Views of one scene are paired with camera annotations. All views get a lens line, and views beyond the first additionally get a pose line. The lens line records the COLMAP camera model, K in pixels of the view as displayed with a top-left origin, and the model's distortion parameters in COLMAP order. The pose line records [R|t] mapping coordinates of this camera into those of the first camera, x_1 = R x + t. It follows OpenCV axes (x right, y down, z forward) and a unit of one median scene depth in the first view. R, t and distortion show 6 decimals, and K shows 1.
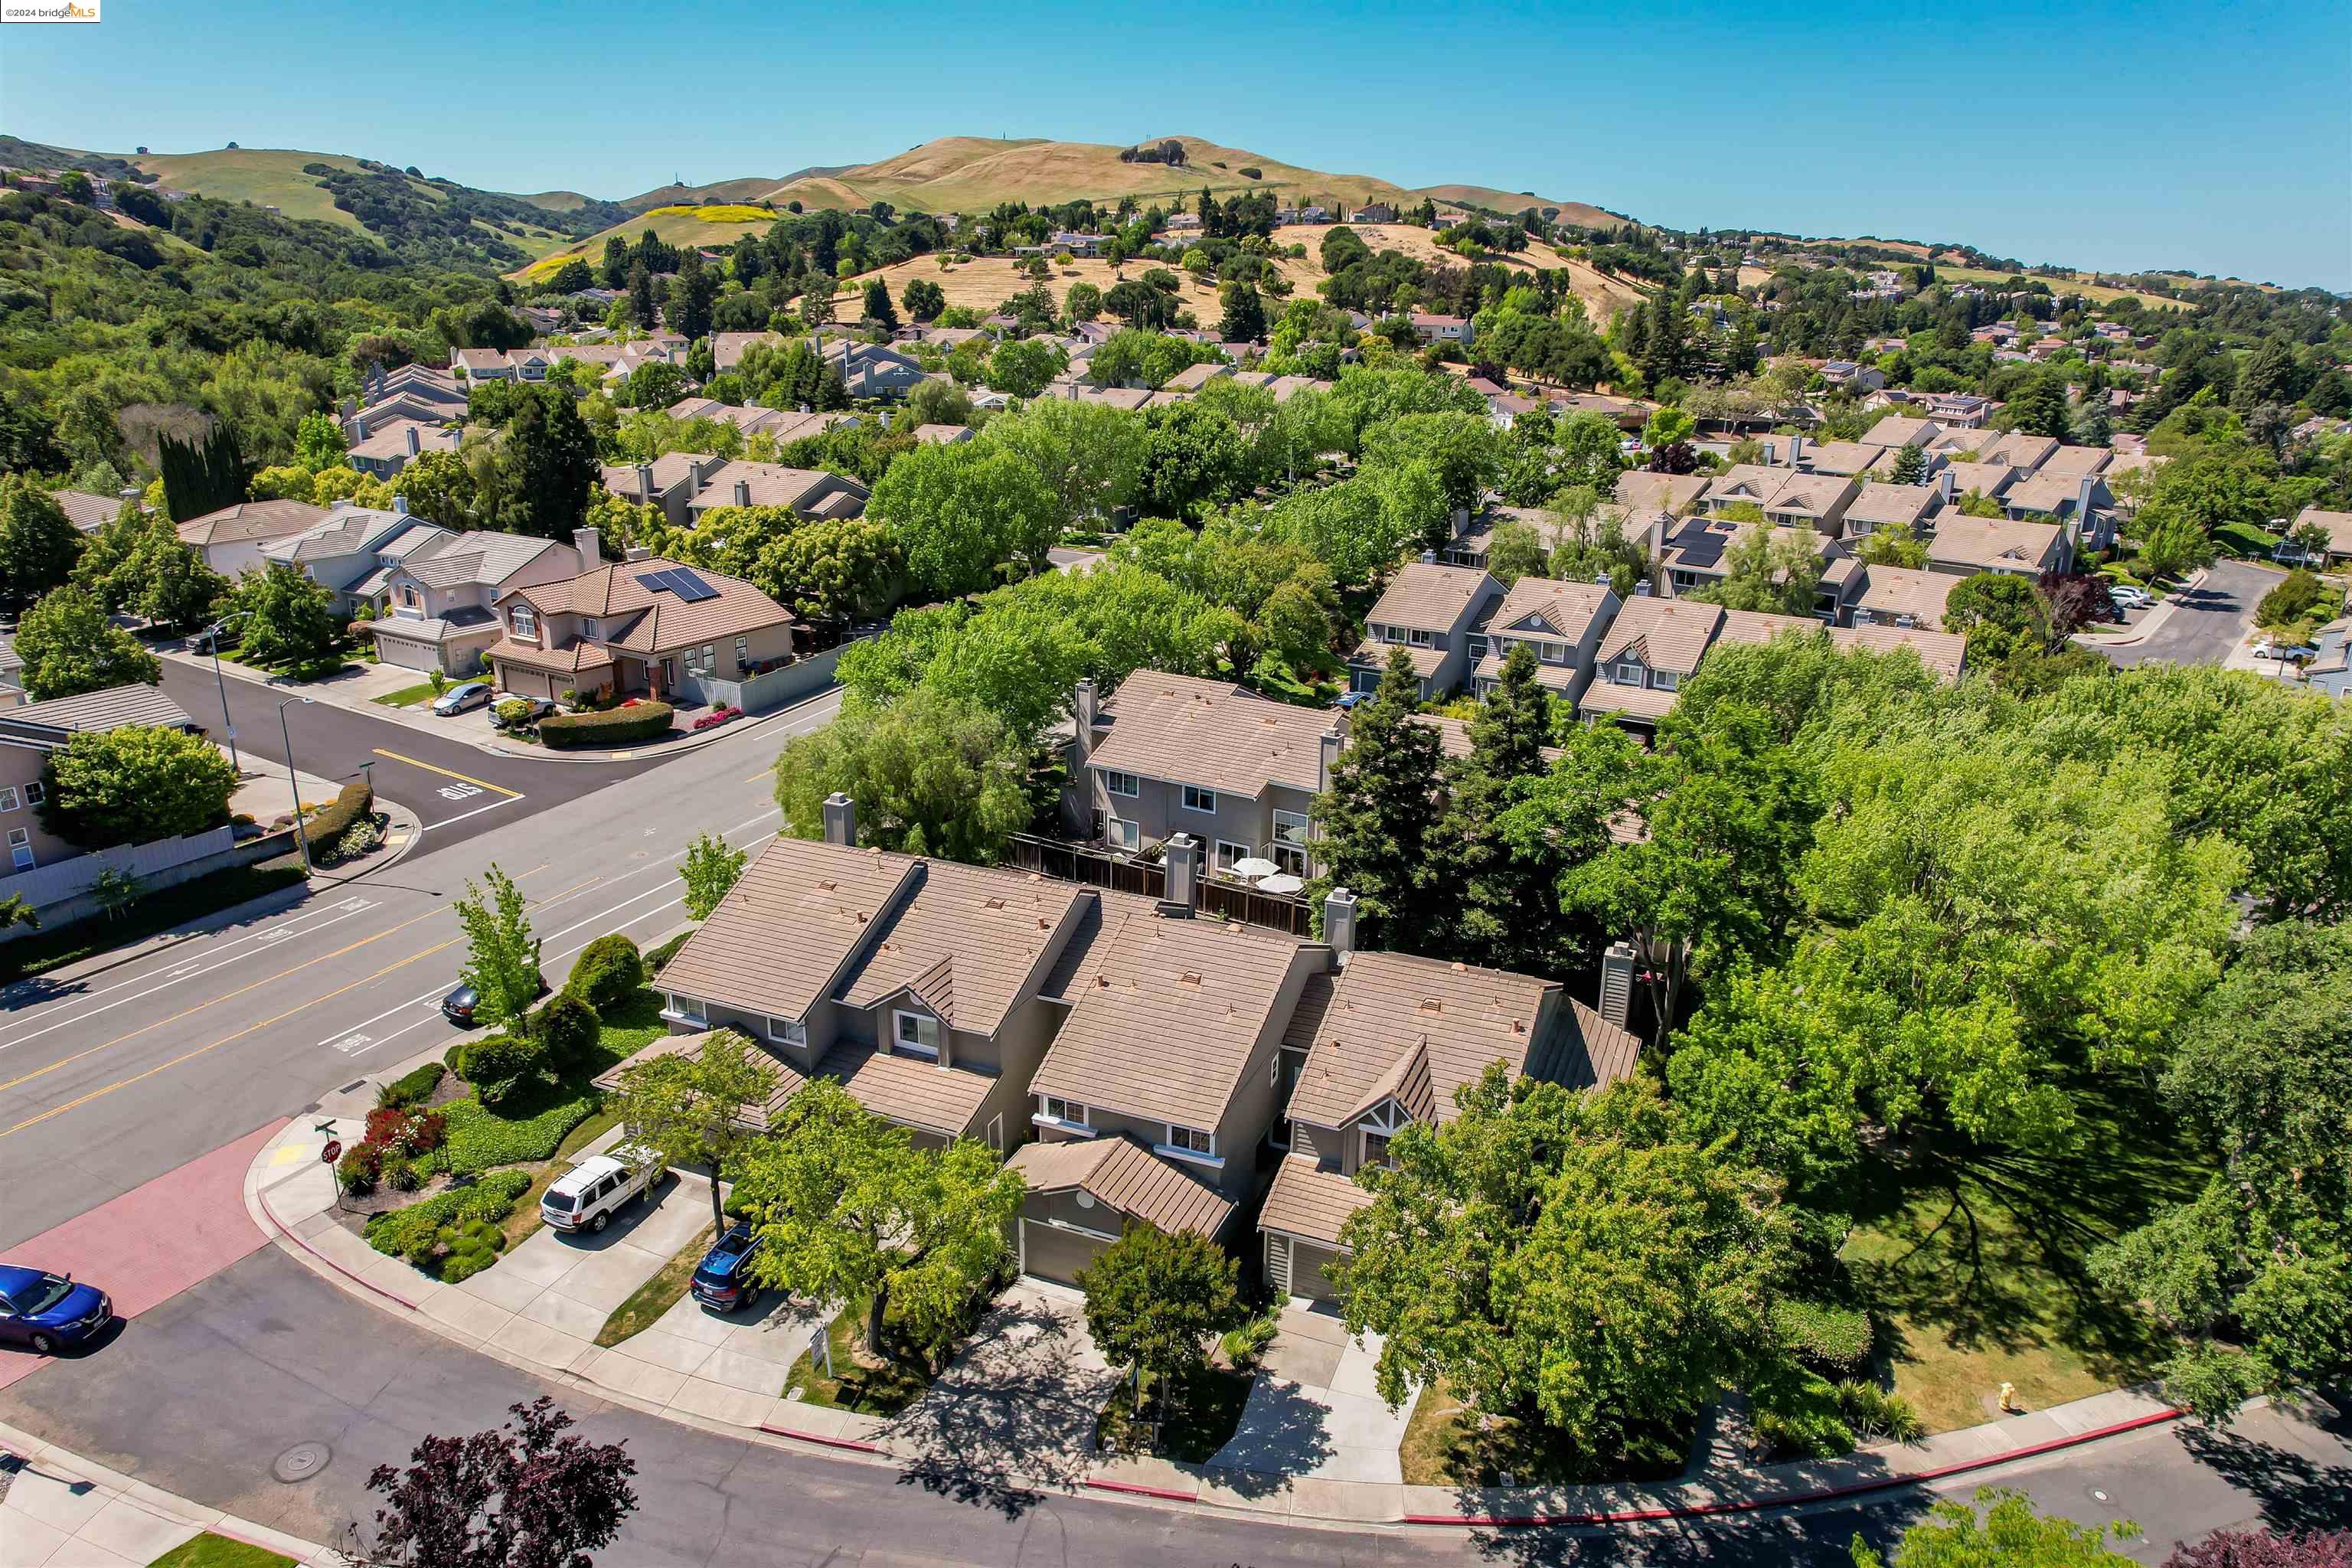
lens RADIAL K [[1502.7, 0, 1184.2], [0, 1502.7, 788.5], [0, 0, 1]] dist [-0.075146, 0.071936]
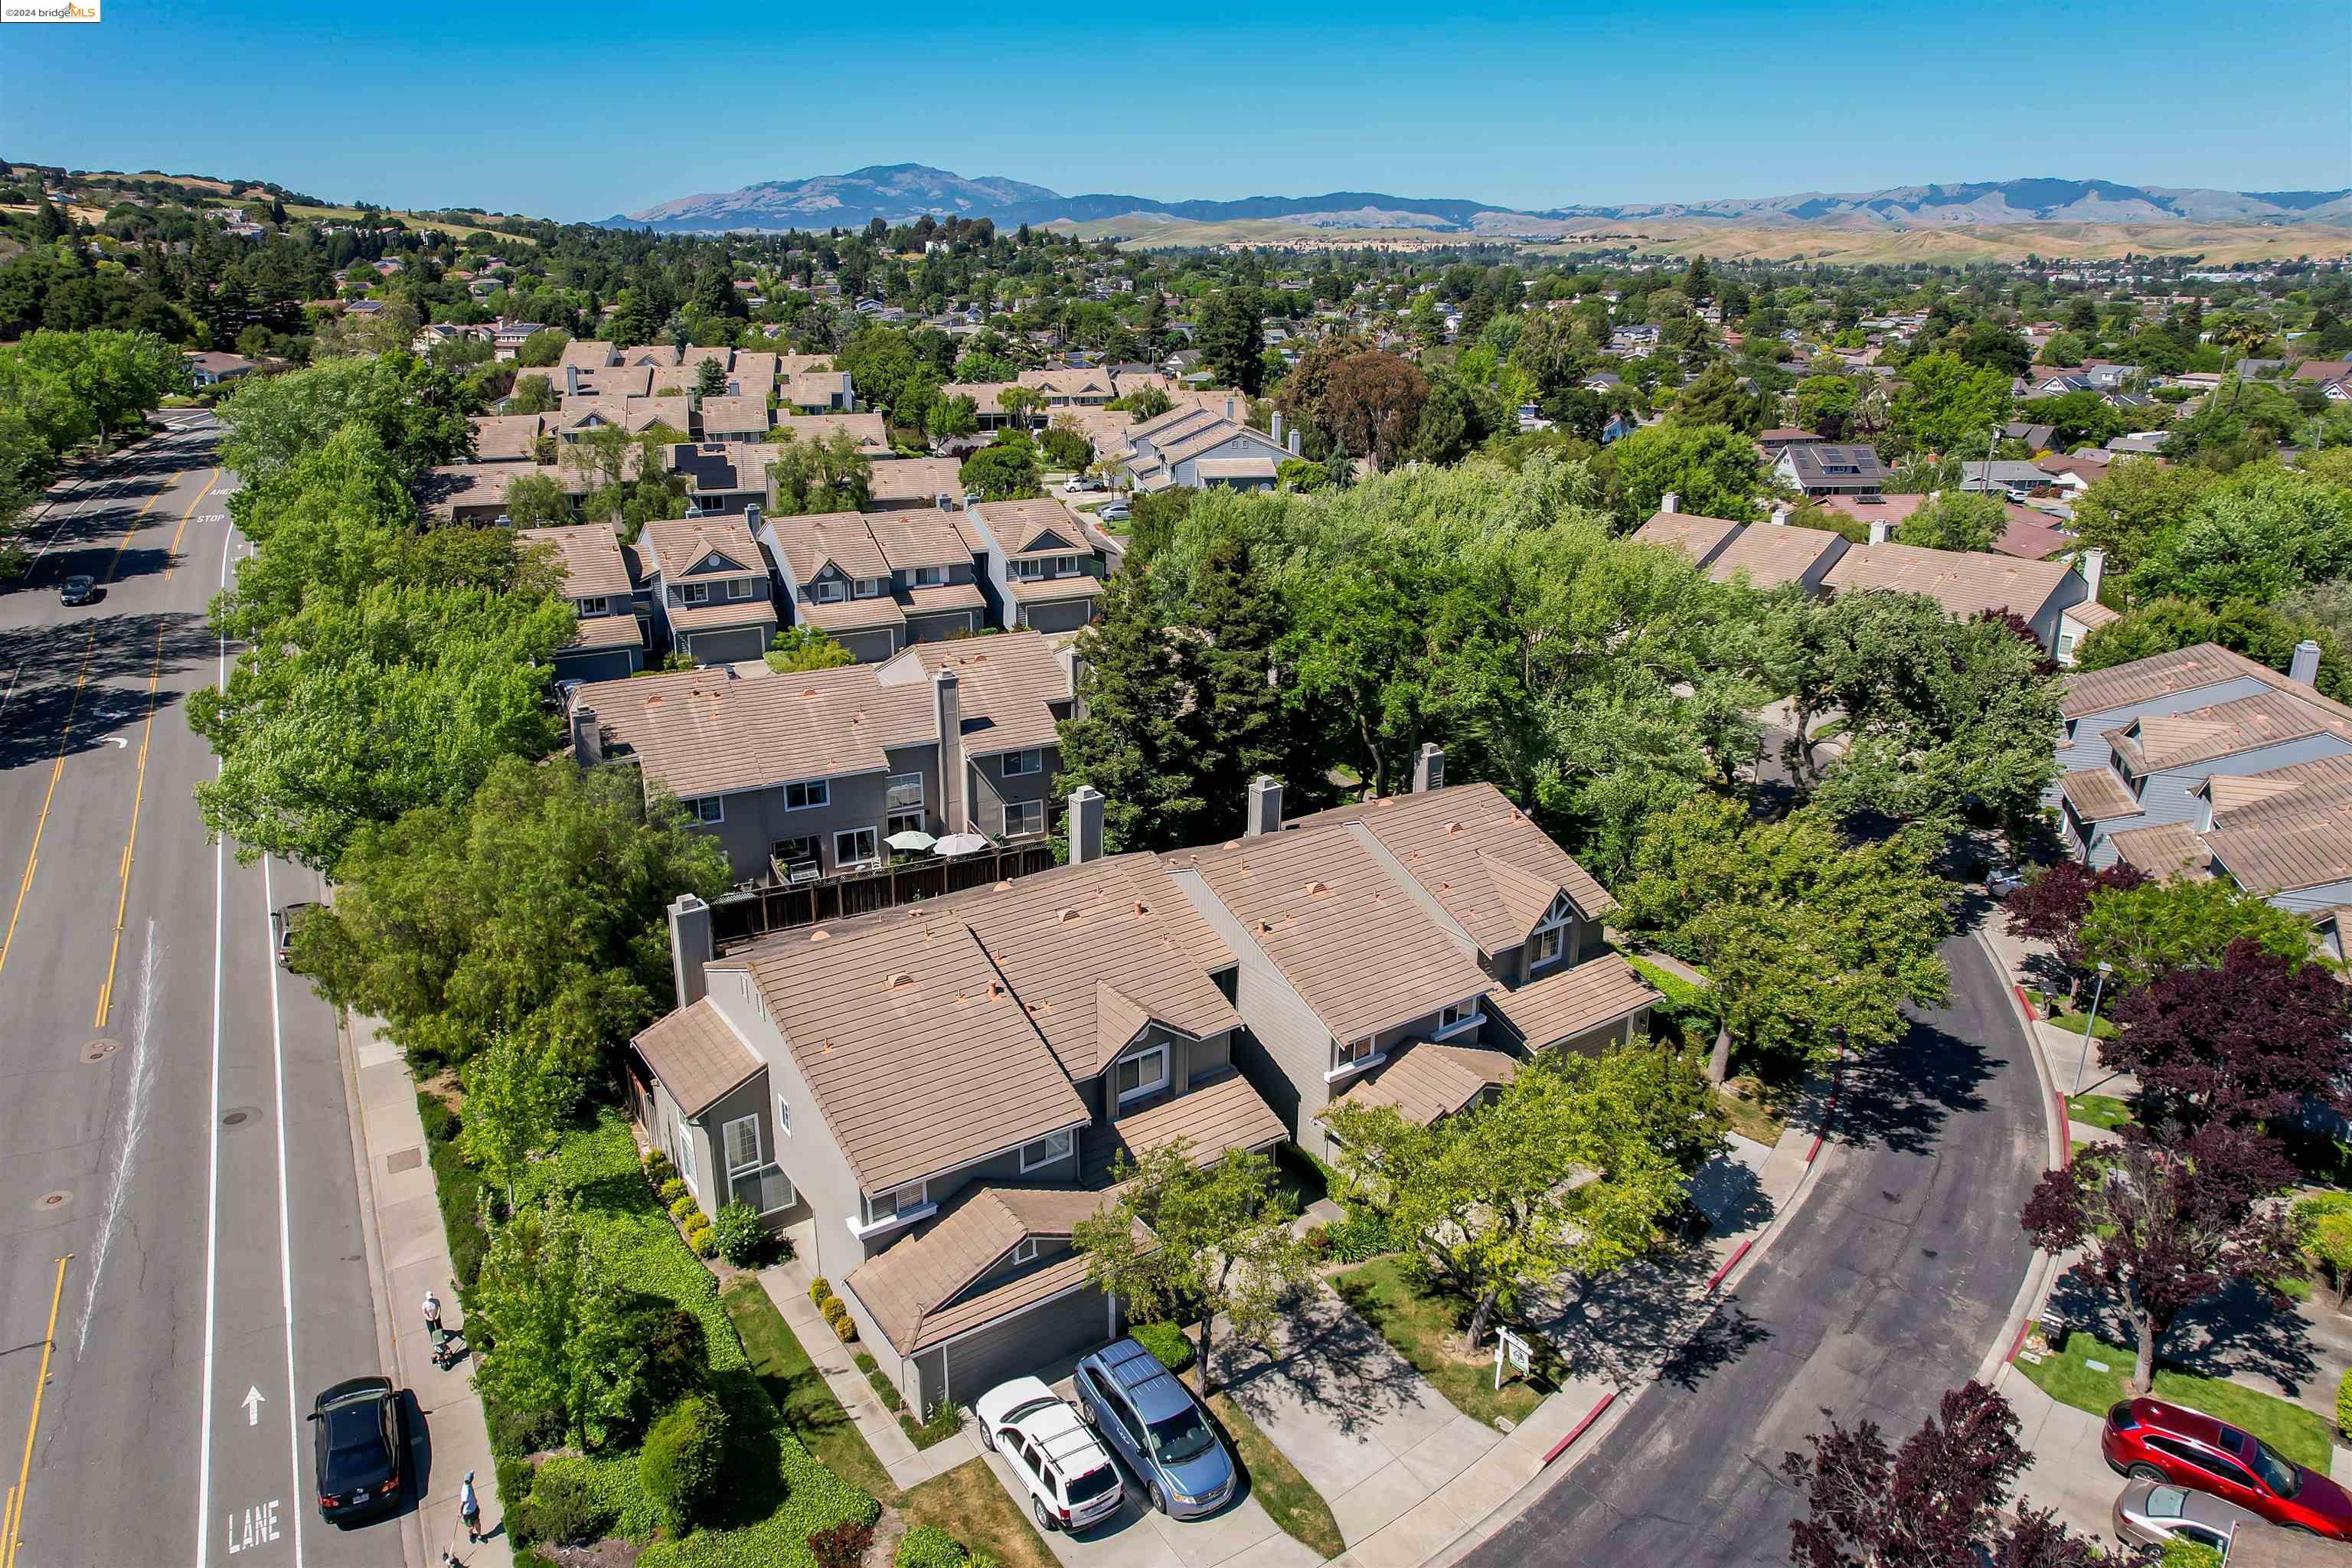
lens RADIAL K [[1502.7, 0, 1184.2], [0, 1502.7, 788.5], [0, 0, 1]] dist [-0.075146, 0.071936]
pose [[0.534711, -0.302246, 0.789133, -0.376388], [0.274263, 0.945366, 0.176246, -0.060166], [-0.799290, 0.122189, 0.588392, 0.238279]]
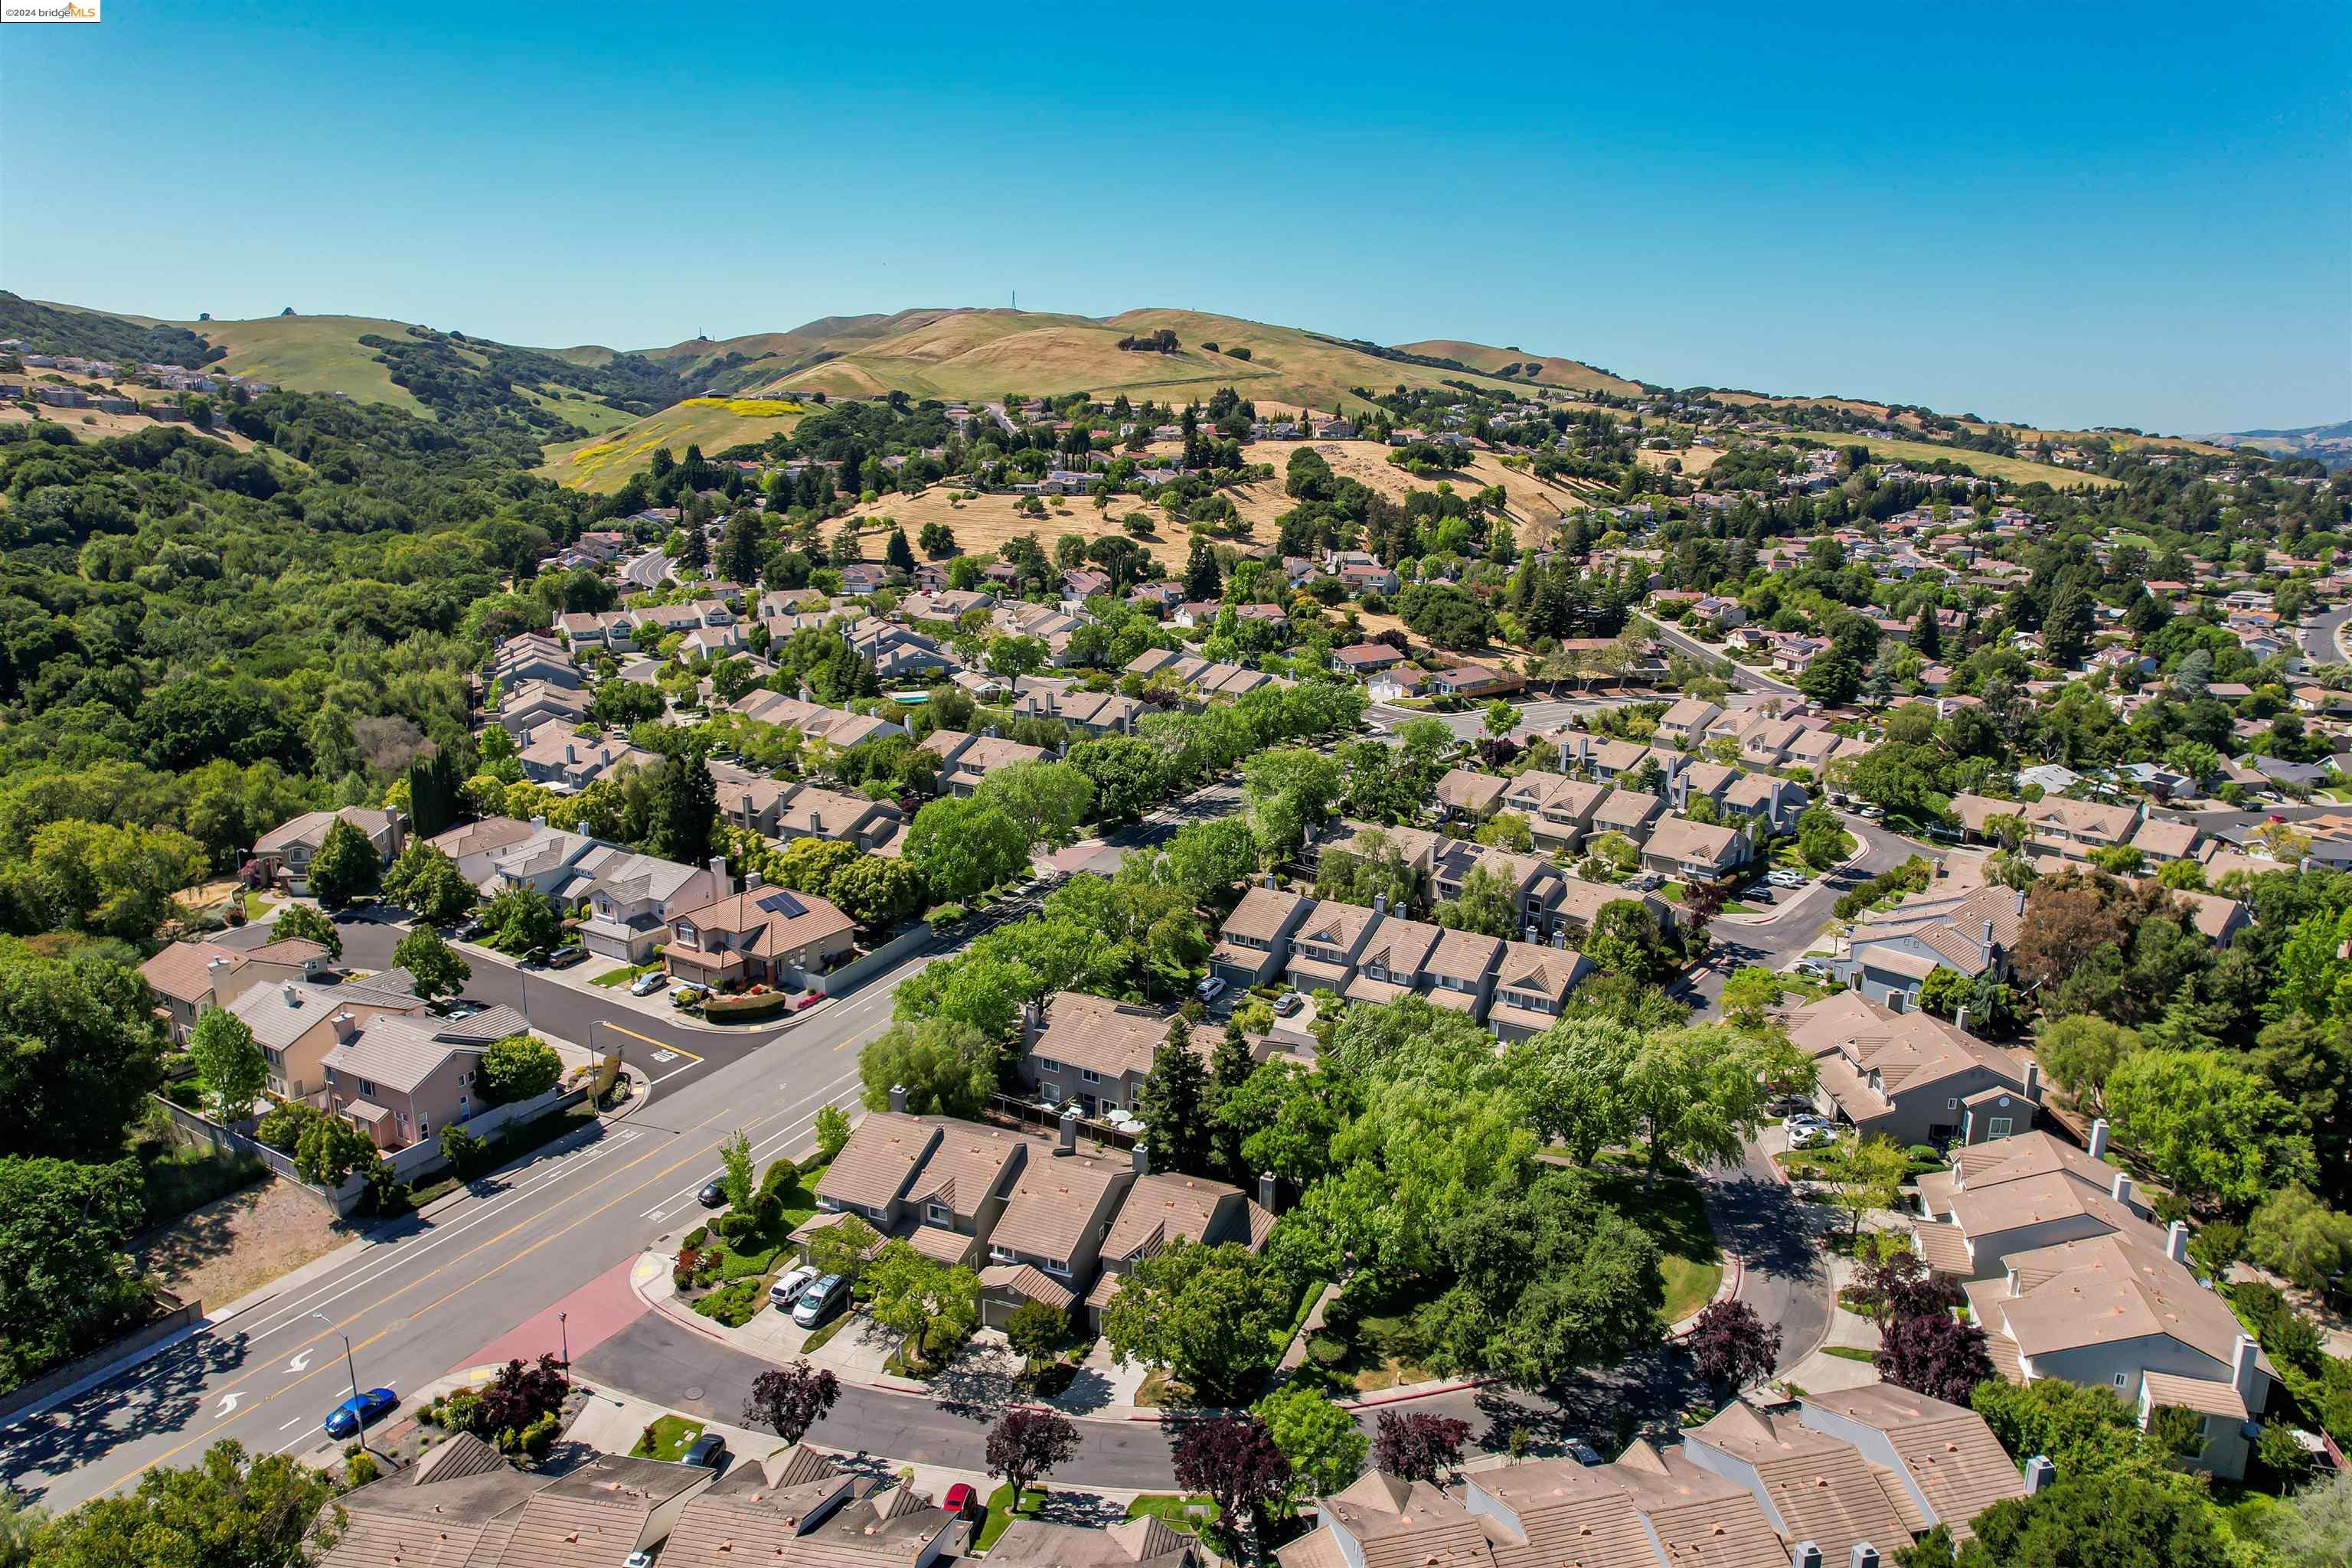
lens RADIAL K [[1502.7, 0, 1184.2], [0, 1502.7, 788.5], [0, 0, 1]] dist [-0.075146, 0.071936]
pose [[0.999993, 0.000415, -0.003657, 0.091715], [-0.000713, 0.996644, -0.081853, -0.136321], [0.003611, 0.081855, 0.996638, -0.595275]]
